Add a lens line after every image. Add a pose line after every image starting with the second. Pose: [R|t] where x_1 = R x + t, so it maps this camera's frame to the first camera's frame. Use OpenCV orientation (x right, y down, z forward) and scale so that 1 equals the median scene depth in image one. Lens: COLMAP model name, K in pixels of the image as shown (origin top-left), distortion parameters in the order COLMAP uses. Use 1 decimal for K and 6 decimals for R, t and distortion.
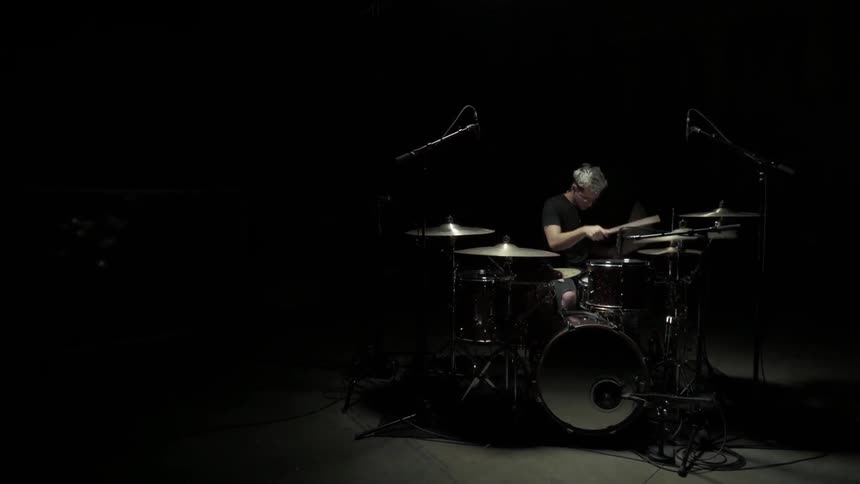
lens RADIAL K [[694.0, 0, 430.0], [0, 694.0, 242.0], [0, 0, 1]] dist [0.013044, 0.004981]
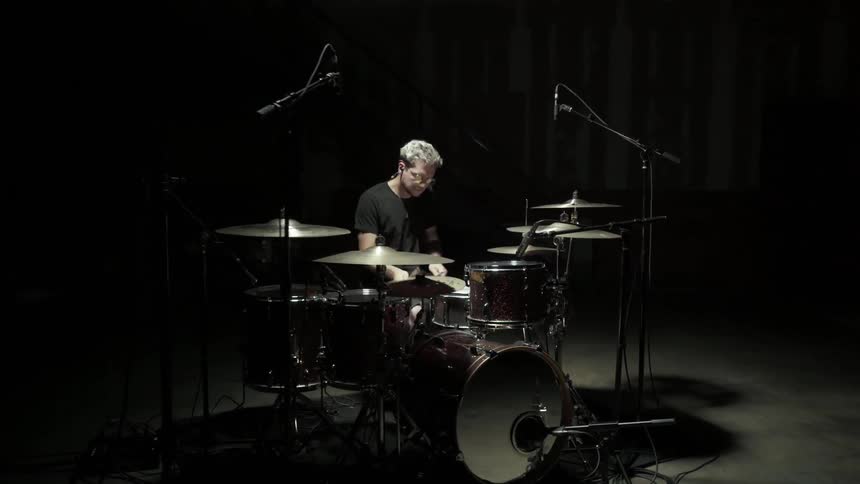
lens RADIAL K [[724.0, 0, 429.5], [0, 724.0, 235.0], [0, 0, 1]] dist [0.003977, 0.005989]
pose [[0.799695, -0.020719, 0.600048, -0.296790], [0.028356, 0.999593, -0.003276, -0.004906], [-0.599736, 0.019635, 0.799957, 0.376558]]
